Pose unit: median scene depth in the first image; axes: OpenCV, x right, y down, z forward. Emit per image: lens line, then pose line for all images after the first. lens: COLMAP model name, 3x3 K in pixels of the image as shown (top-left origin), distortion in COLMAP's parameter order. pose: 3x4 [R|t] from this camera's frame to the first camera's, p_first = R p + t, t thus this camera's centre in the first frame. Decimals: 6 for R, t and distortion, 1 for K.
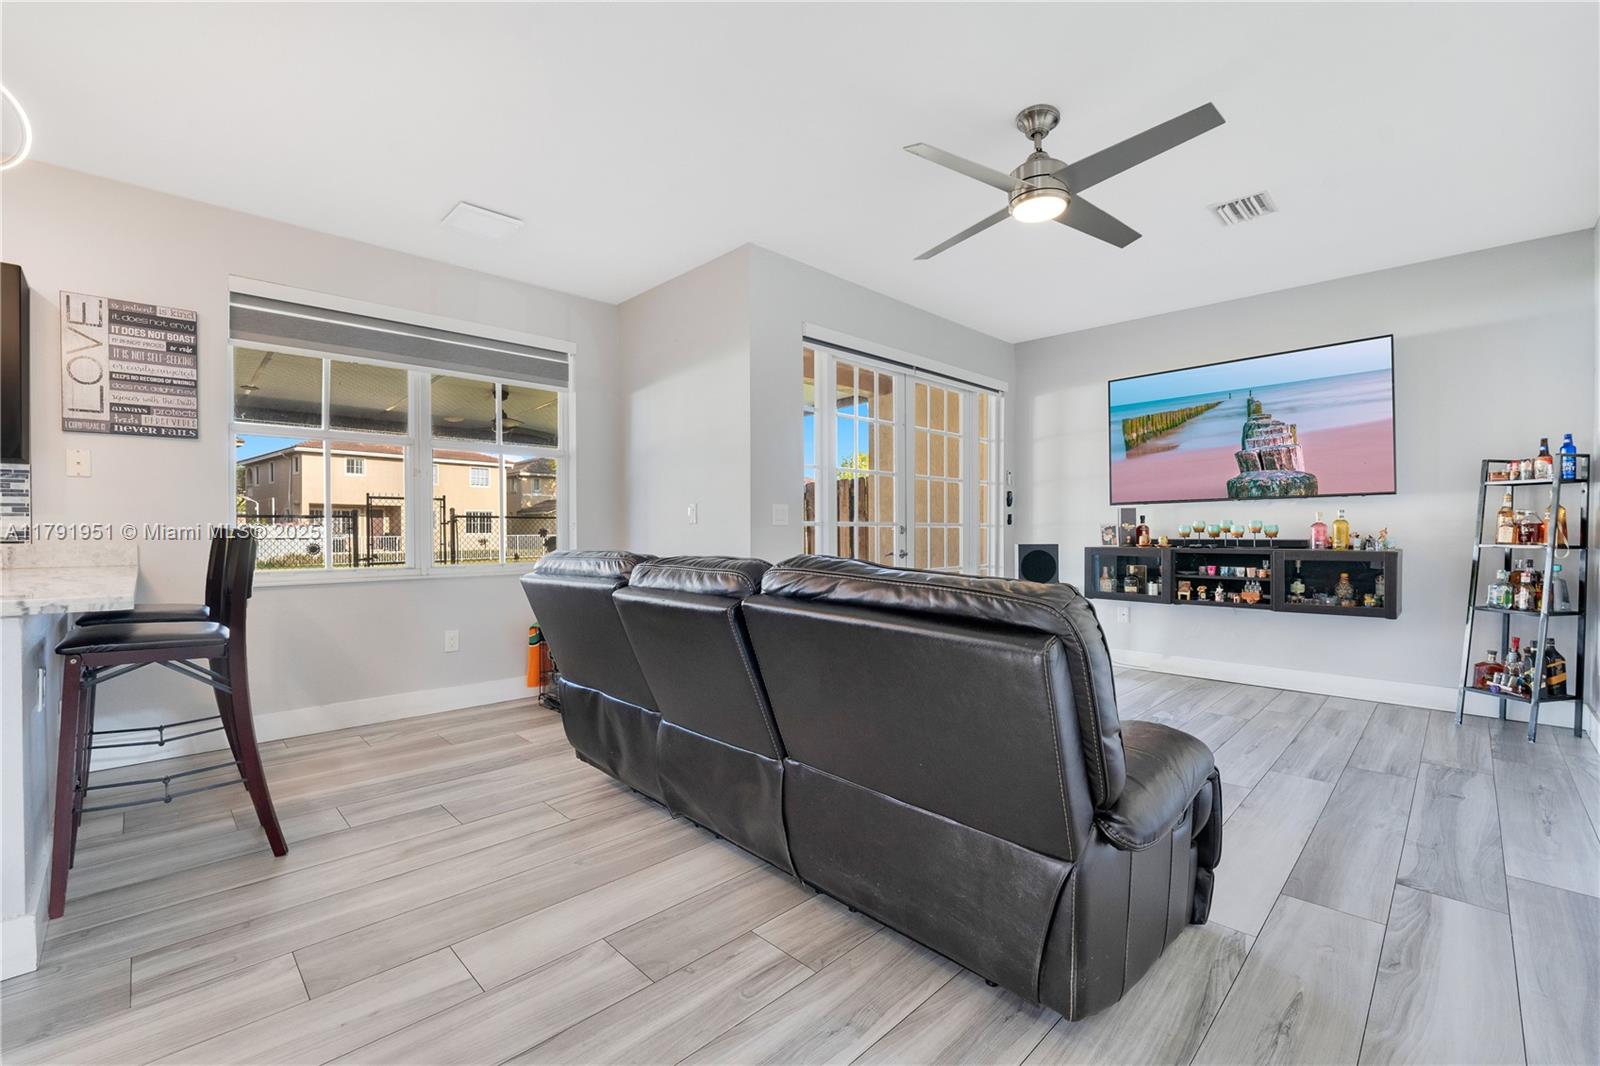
lens RADIAL K [[674.4, 0, 799.8], [0, 674.4, 548.1], [0, 0, 1]] dist [-0.014836, 0.000196]
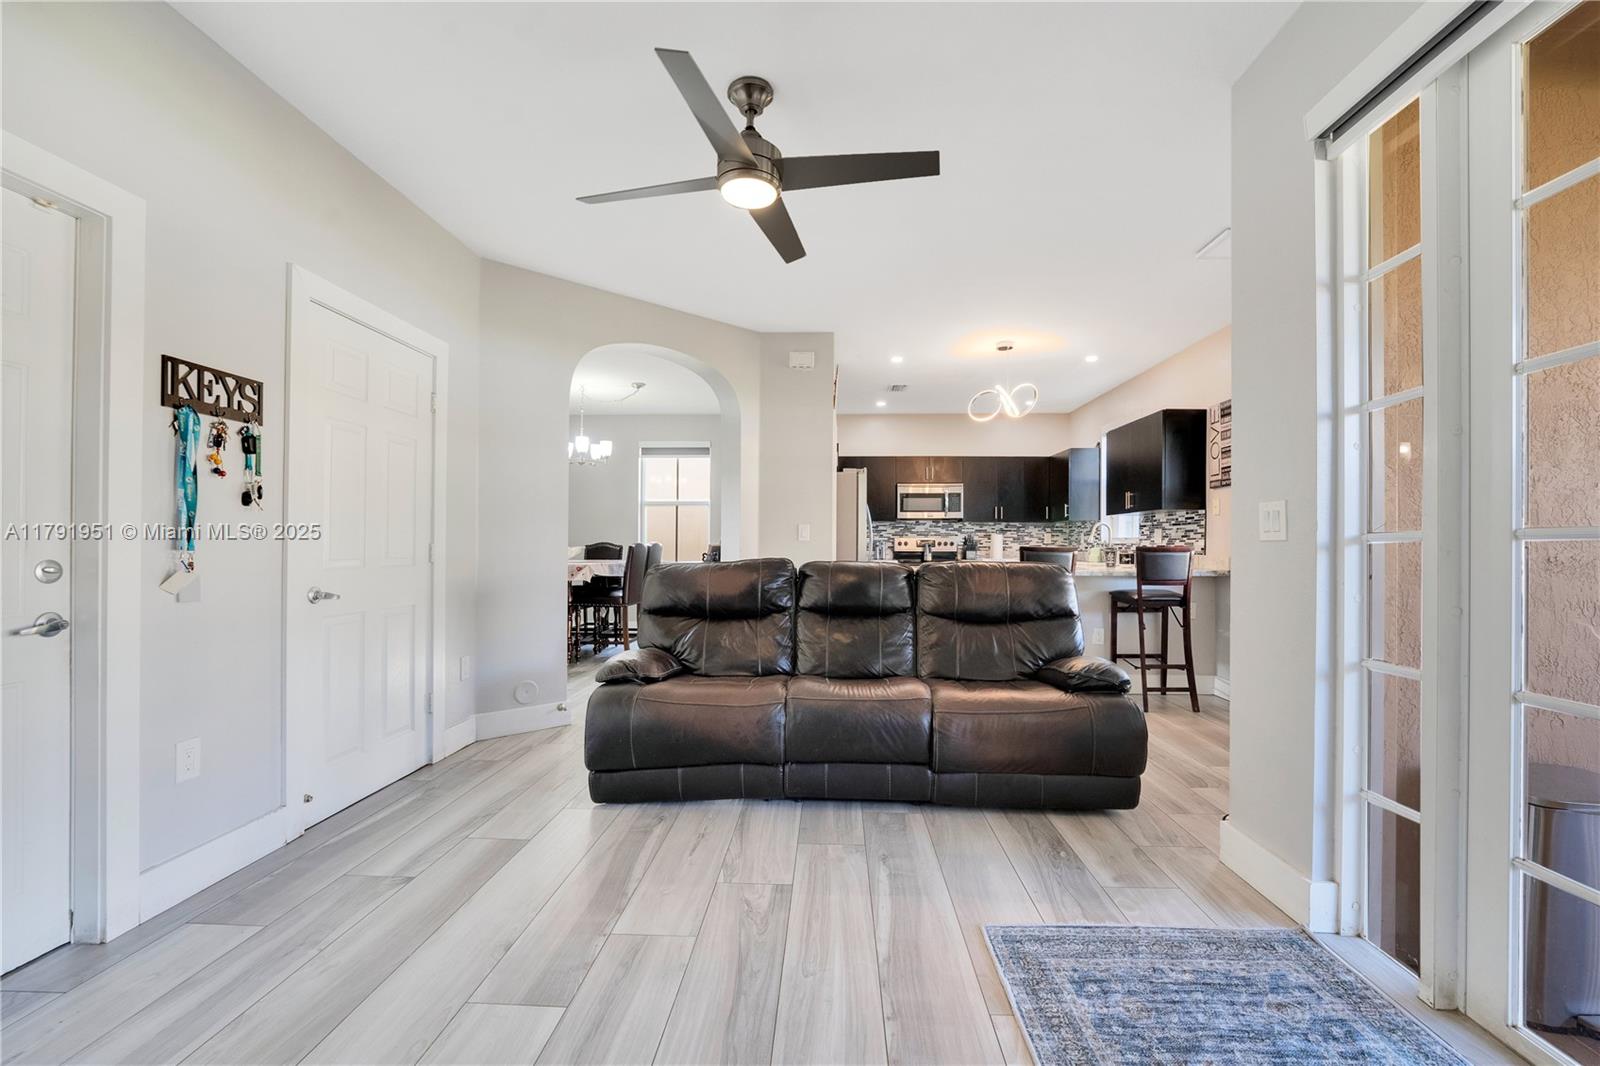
lens RADIAL K [[674.4, 0, 799.8], [0, 674.4, 548.1], [0, 0, 1]] dist [-0.014836, 0.000196]
pose [[-0.737283, 0.001069, -0.675584, 0.787852], [-0.022661, 0.999397, 0.026312, -0.043628], [0.675204, 0.034709, -0.736814, 1.477138]]
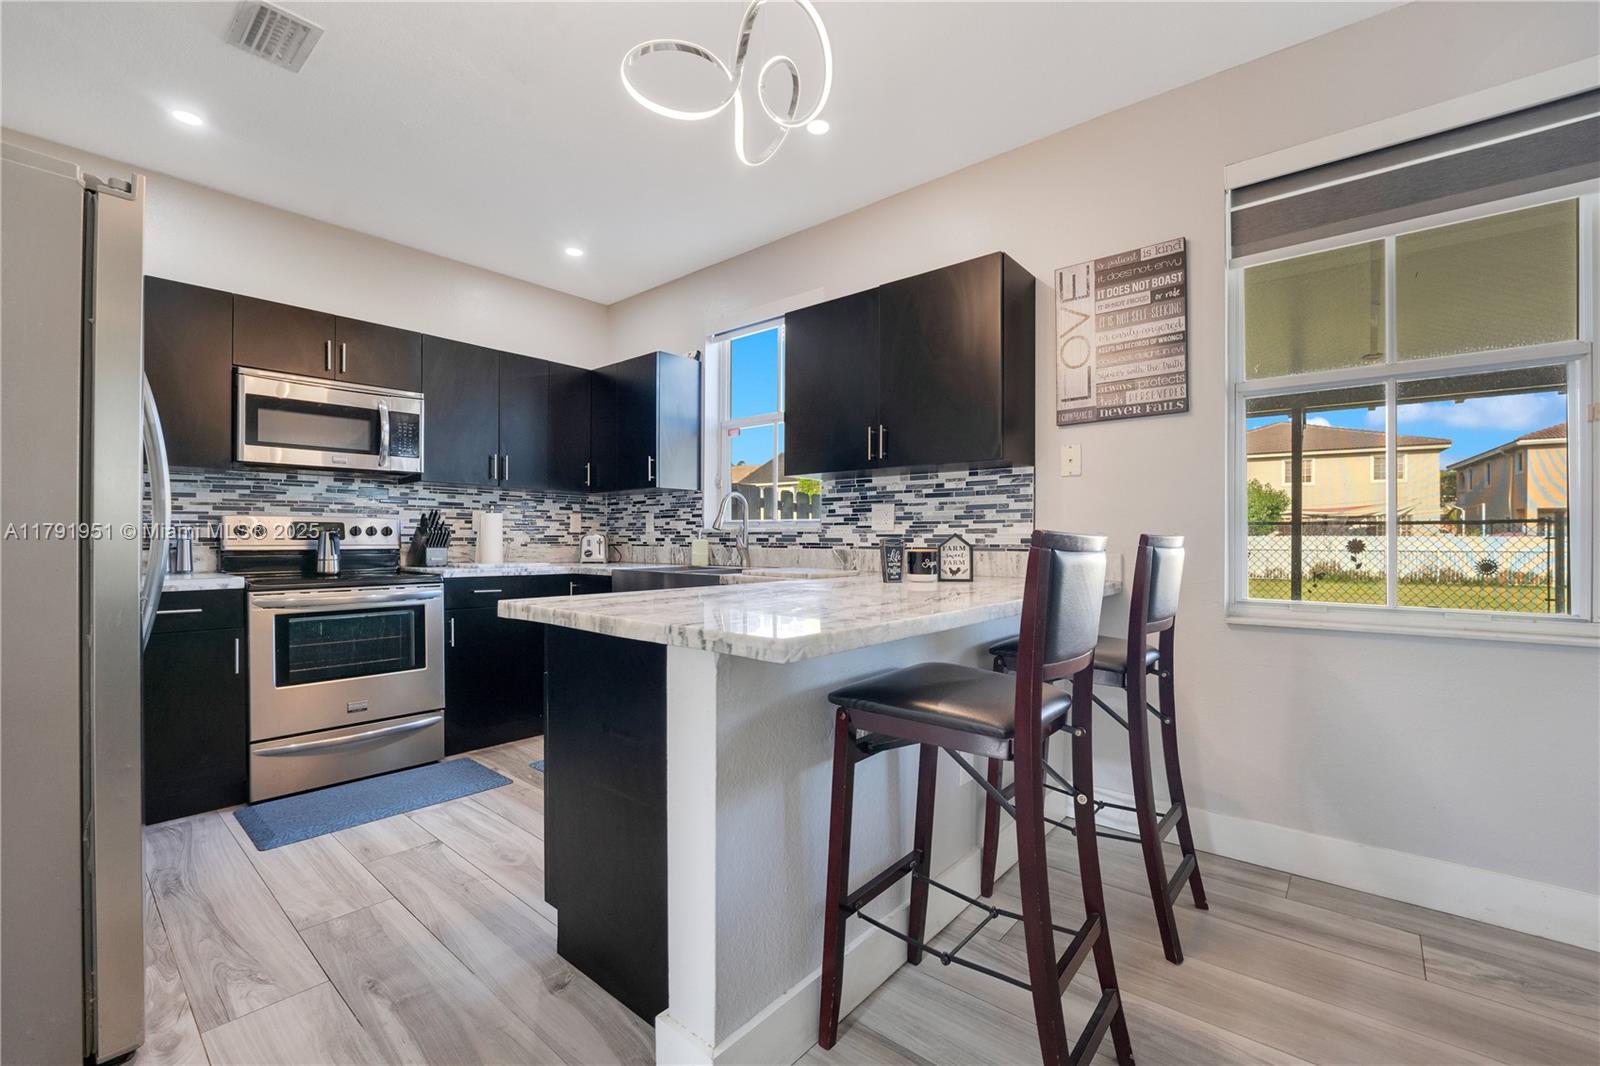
lens RADIAL K [[673.1, 0, 802.2], [0, 673.1, 536.8], [0, 0, 1]] dist [-0.026421, 0.000420]
pose [[0.082964, -0.001626, -0.996551, -0.228765], [-0.030698, 0.999520, -0.004187, -0.012644], [0.996080, 0.030940, 0.082874, 0.554307]]
